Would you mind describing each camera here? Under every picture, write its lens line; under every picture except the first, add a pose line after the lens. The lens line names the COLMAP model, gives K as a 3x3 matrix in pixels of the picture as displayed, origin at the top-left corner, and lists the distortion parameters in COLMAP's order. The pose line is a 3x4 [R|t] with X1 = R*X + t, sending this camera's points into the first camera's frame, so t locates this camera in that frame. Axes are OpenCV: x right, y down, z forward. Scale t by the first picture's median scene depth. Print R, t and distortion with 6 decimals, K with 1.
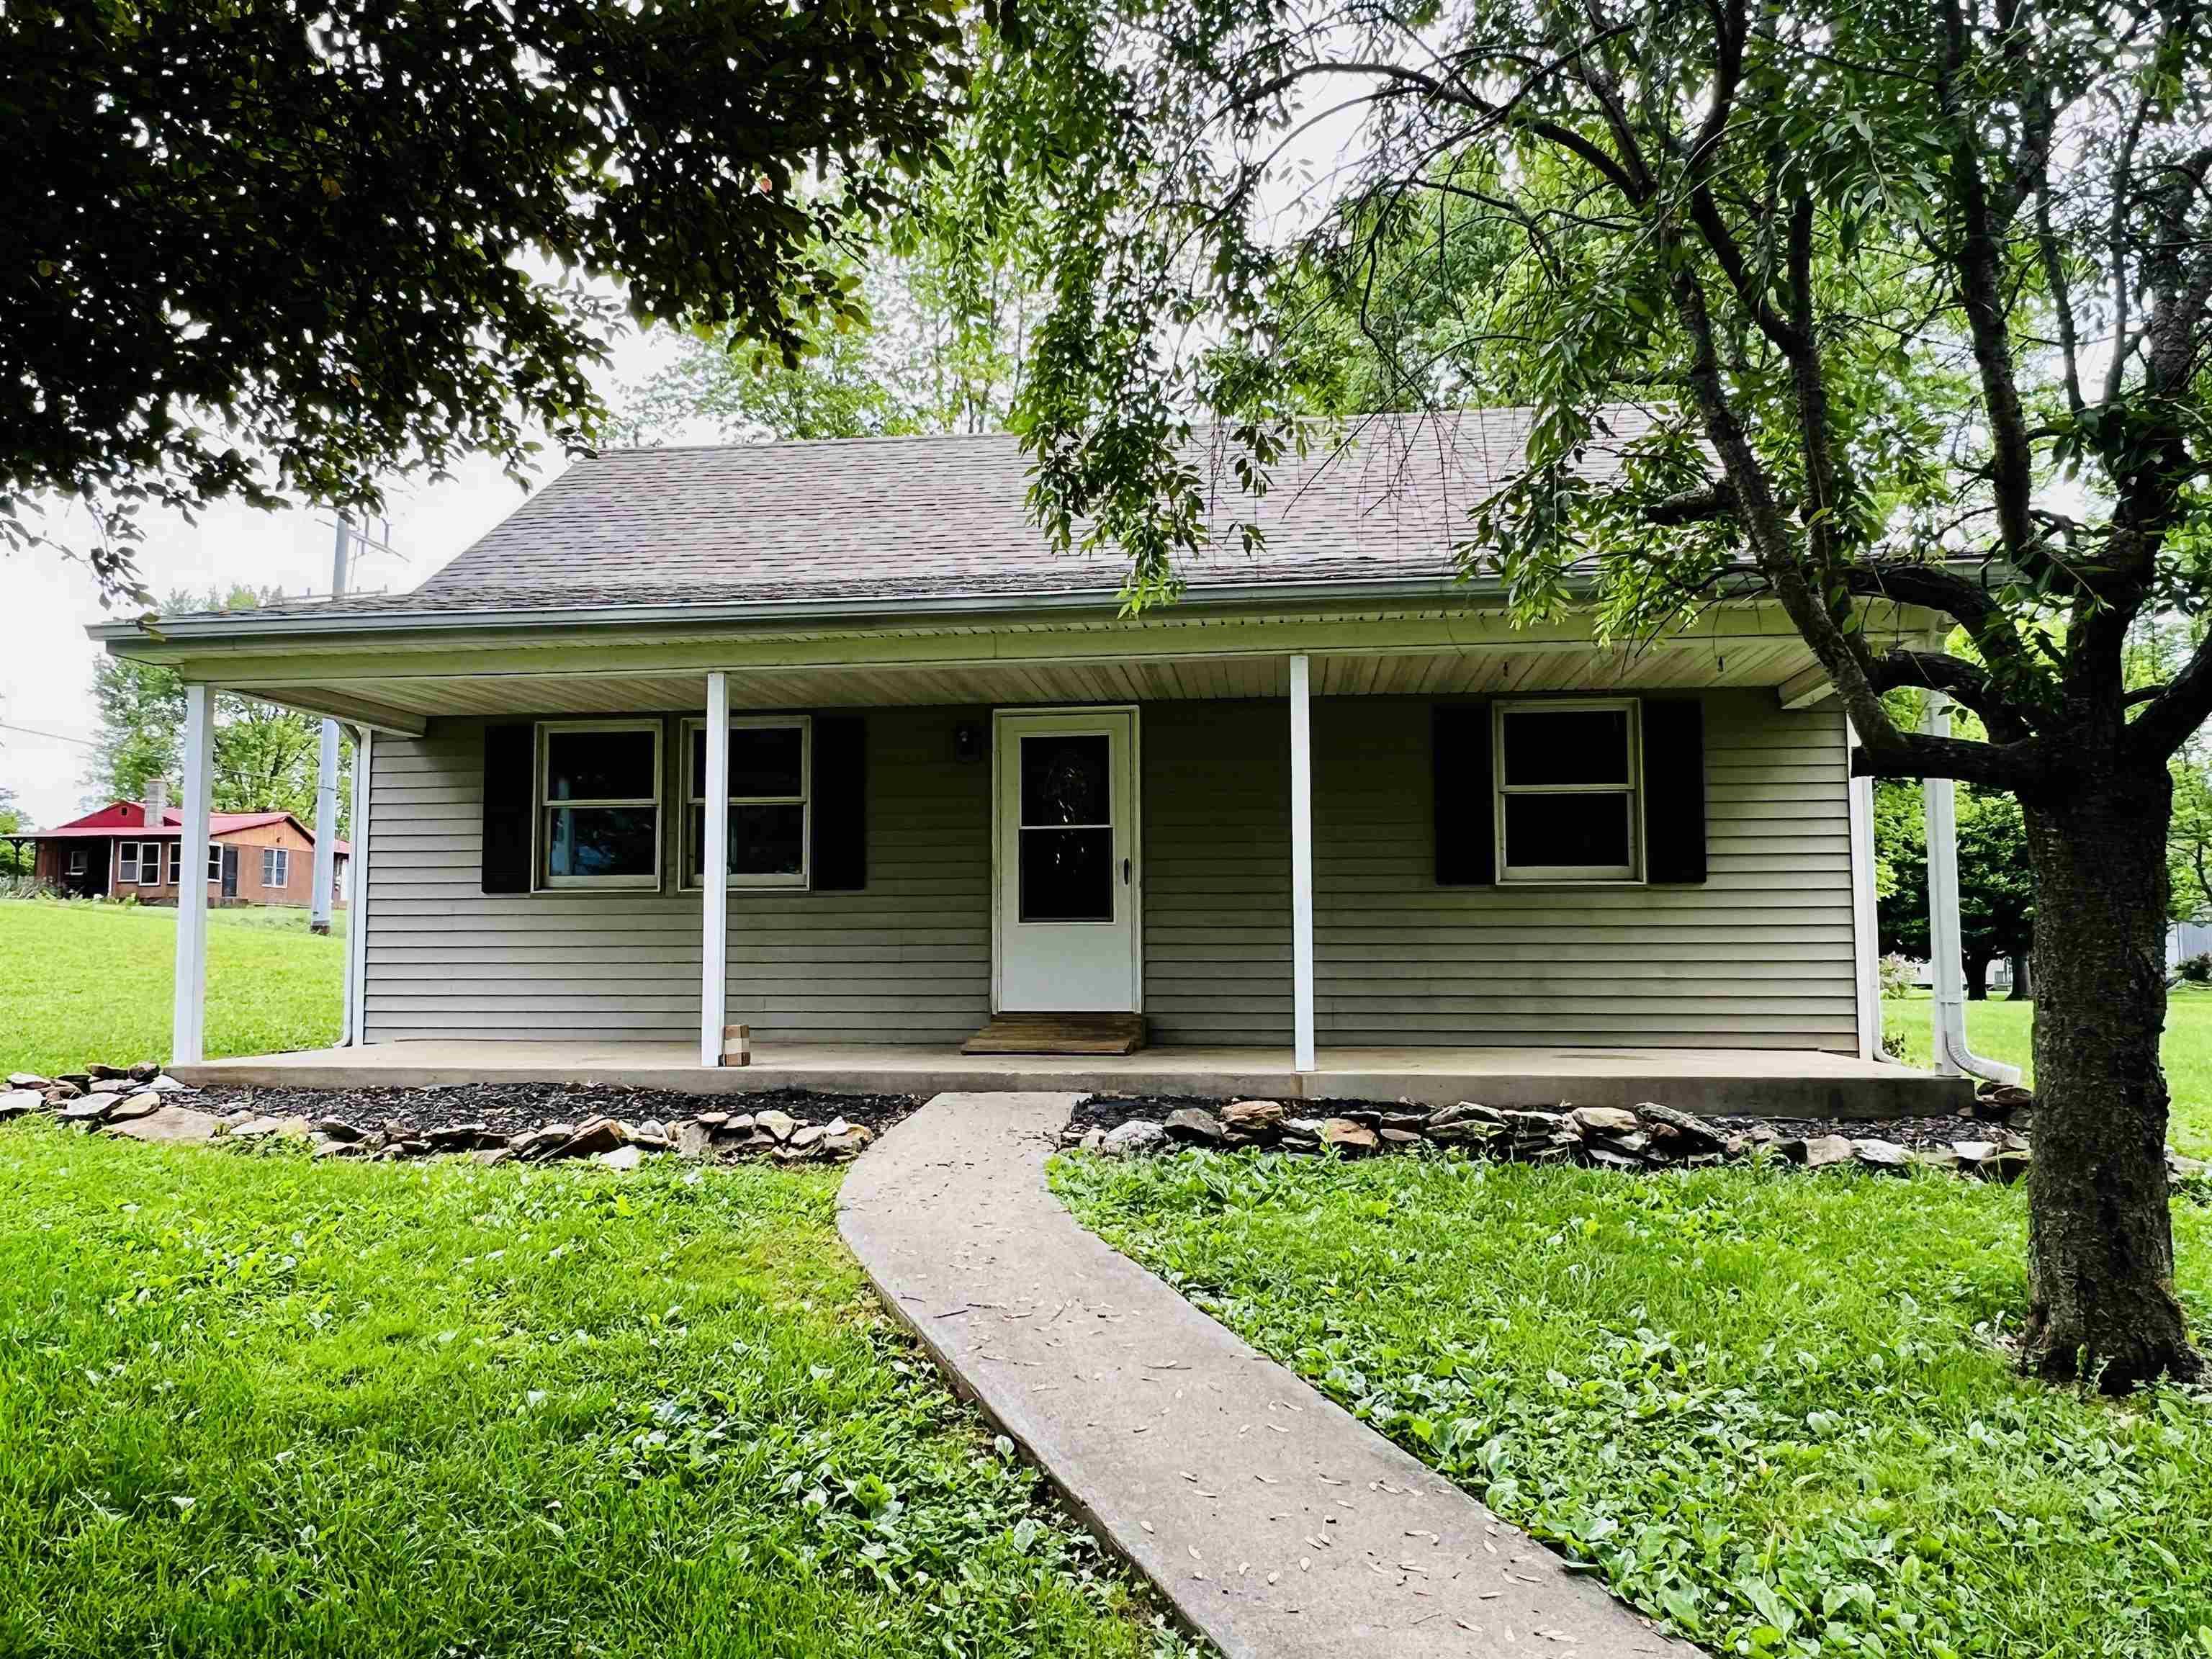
lens RADIAL K [[1628.2, 0, 1108.4], [0, 1628.2, 839.3], [0, 0, 1]] dist [-0.016217, -0.002056]
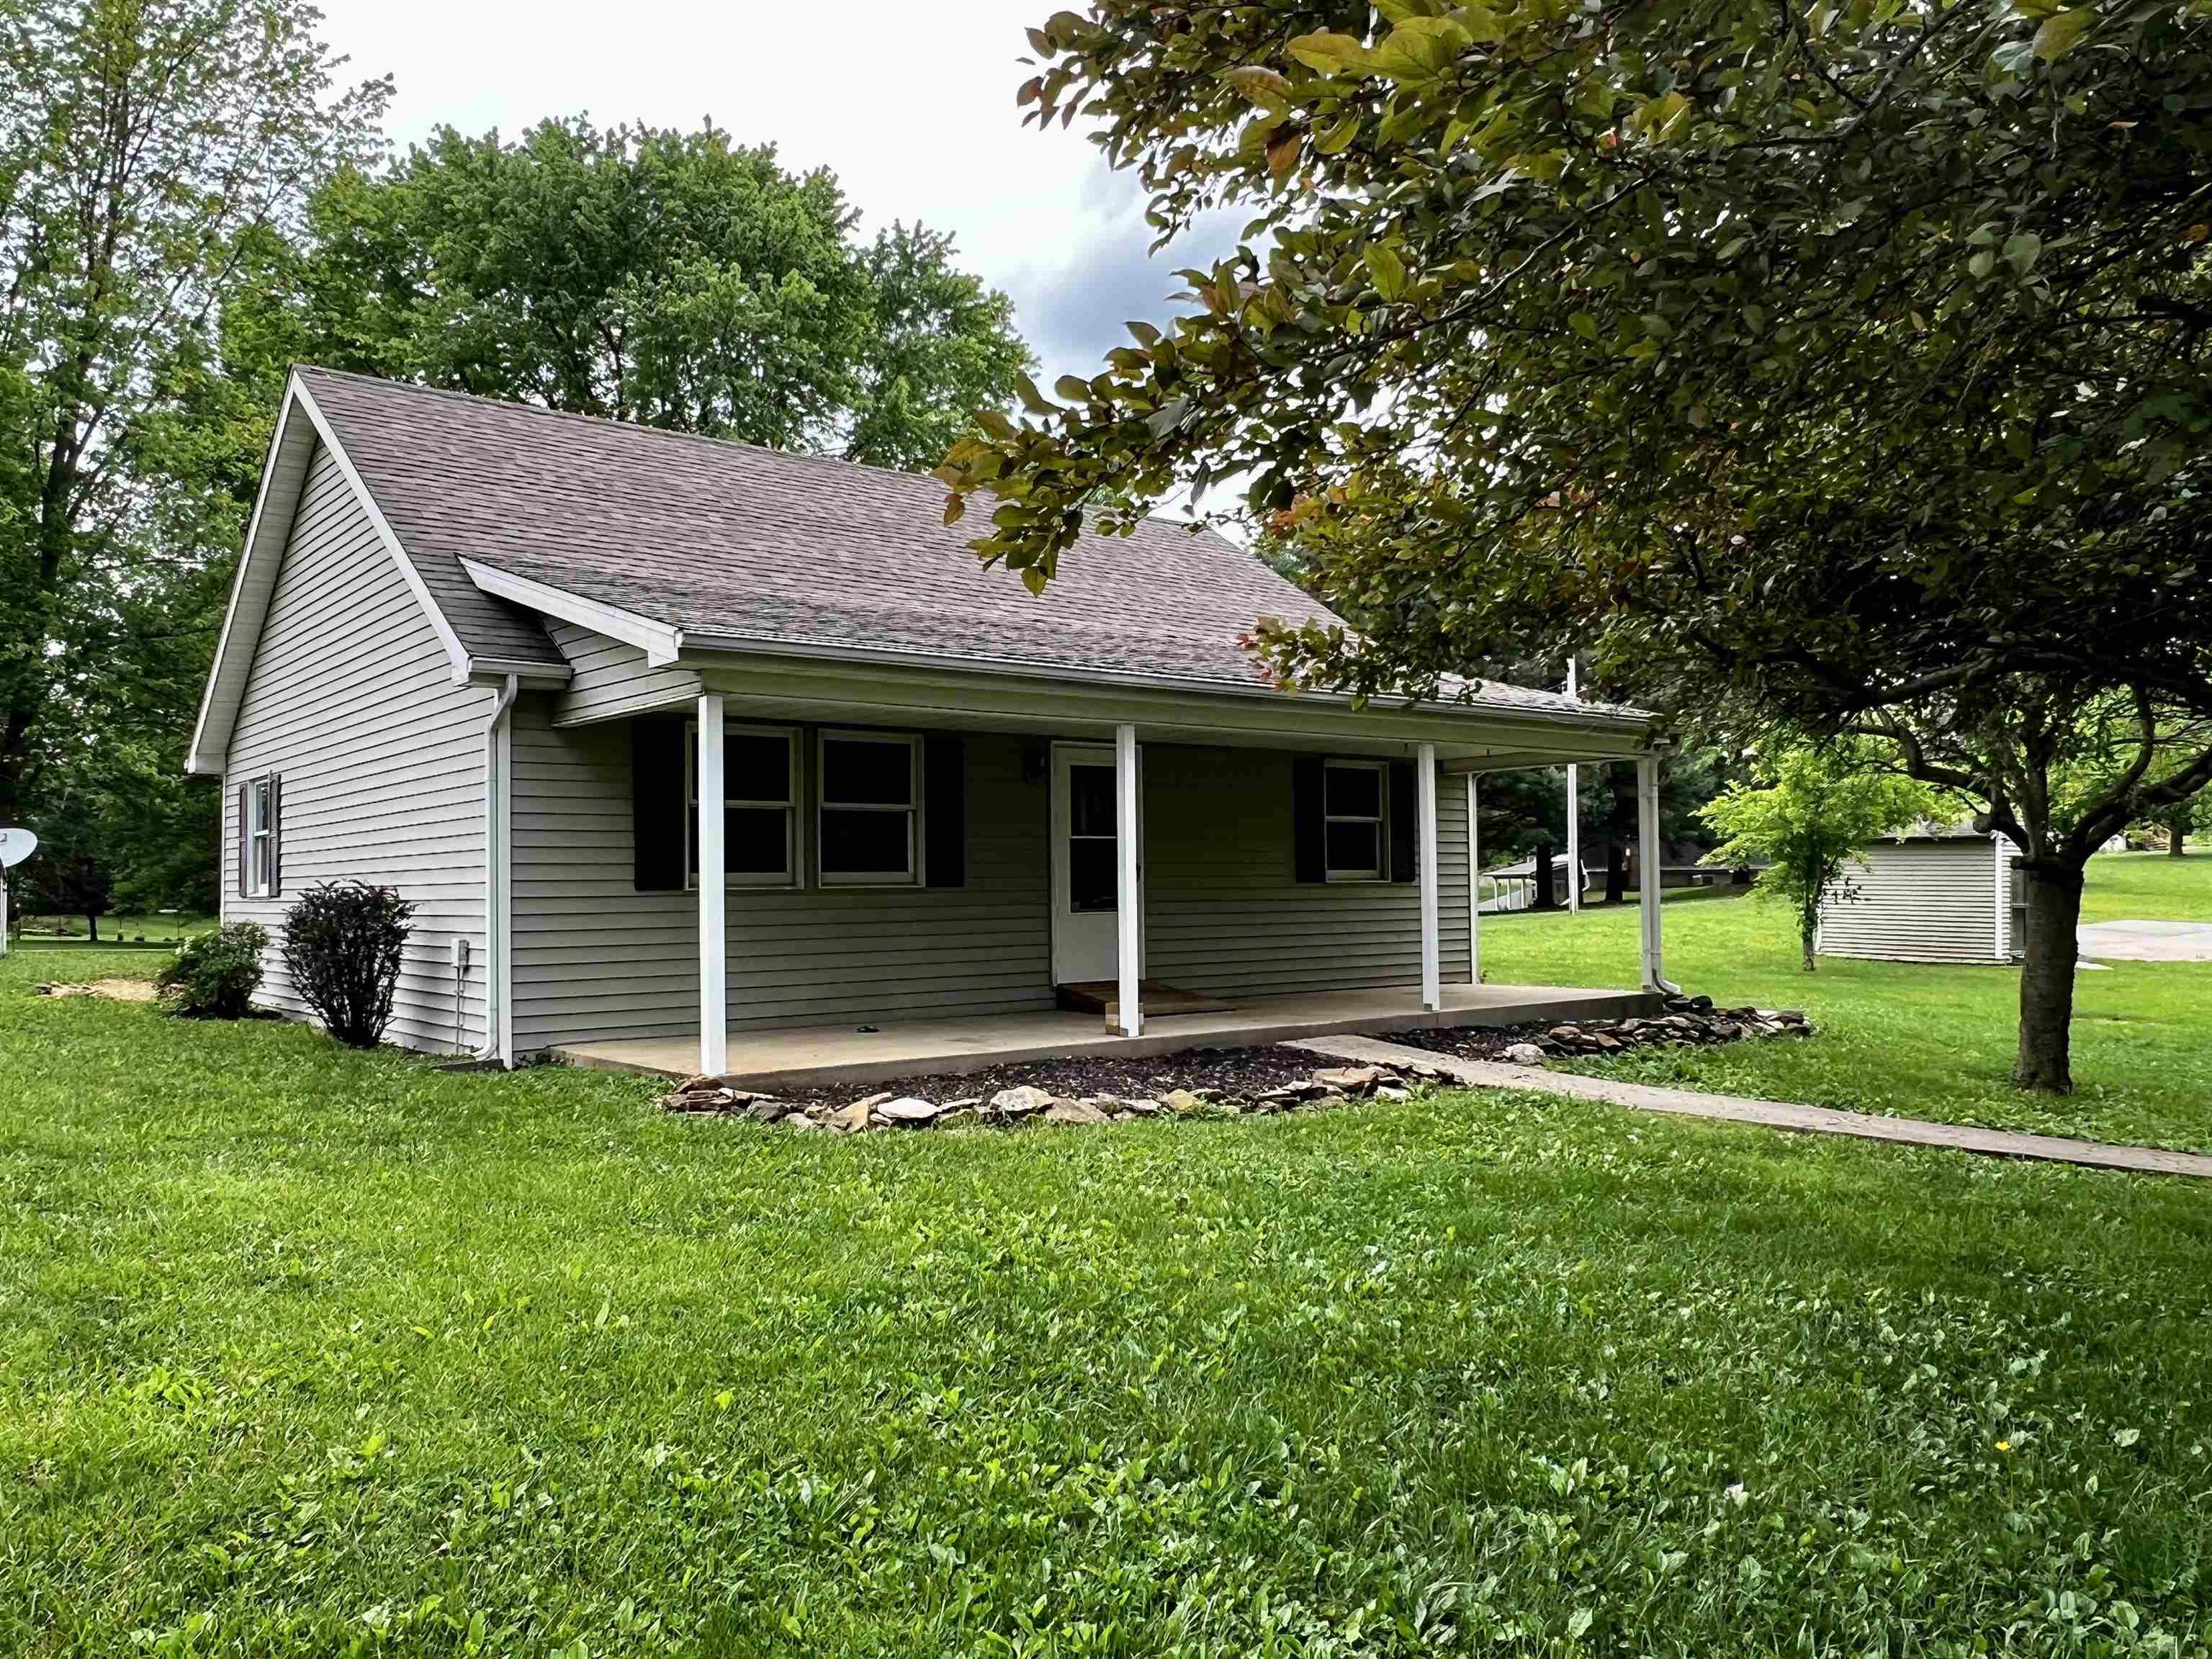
lens RADIAL K [[1628.2, 0, 1105.8], [0, 1628.2, 833.7], [0, 0, 1]] dist [-0.016217, -0.002056]
pose [[0.707924, 0.021809, 0.705952, -0.795925], [-0.014802, 0.999762, -0.016042, 0.009048], [-0.706134, 0.000907, 0.708078, 0.085560]]
